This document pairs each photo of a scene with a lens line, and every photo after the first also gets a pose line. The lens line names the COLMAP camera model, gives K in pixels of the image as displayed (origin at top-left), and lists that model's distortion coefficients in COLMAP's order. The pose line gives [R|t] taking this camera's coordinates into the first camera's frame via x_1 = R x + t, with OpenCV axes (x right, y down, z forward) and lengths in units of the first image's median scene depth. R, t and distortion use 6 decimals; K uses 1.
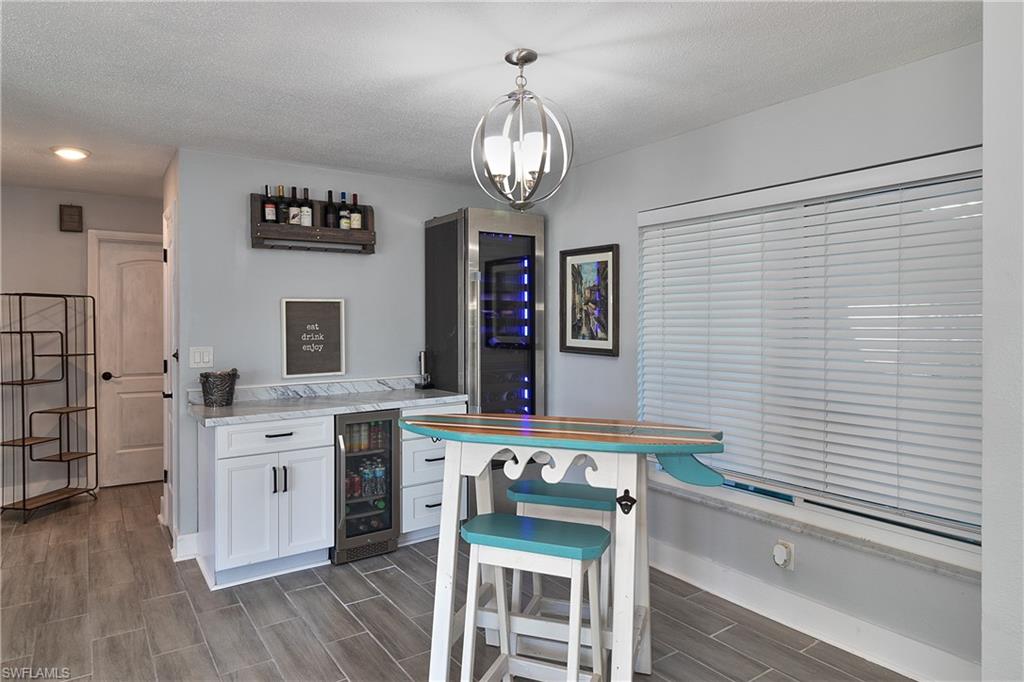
lens RADIAL K [[607.6, 0, 506.1], [0, 607.6, 321.7], [0, 0, 1]] dist [0.002619, -0.001835]
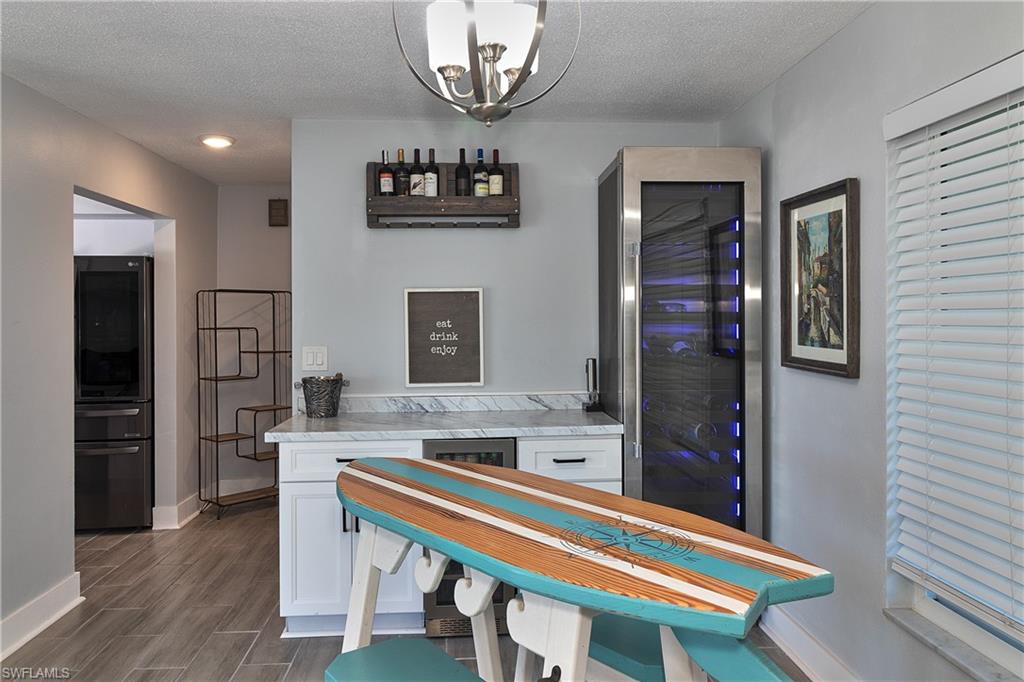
lens RADIAL K [[705.2, 0, 506.4], [0, 705.2, 321.3], [0, 0, 1]] dist [-0.003340, 0.004500]
pose [[0.862916, 0.001113, -0.505346, 0.227930], [0.000537, 0.999995, 0.003119, 0.002373], [0.505347, -0.002962, 0.862911, 0.264411]]
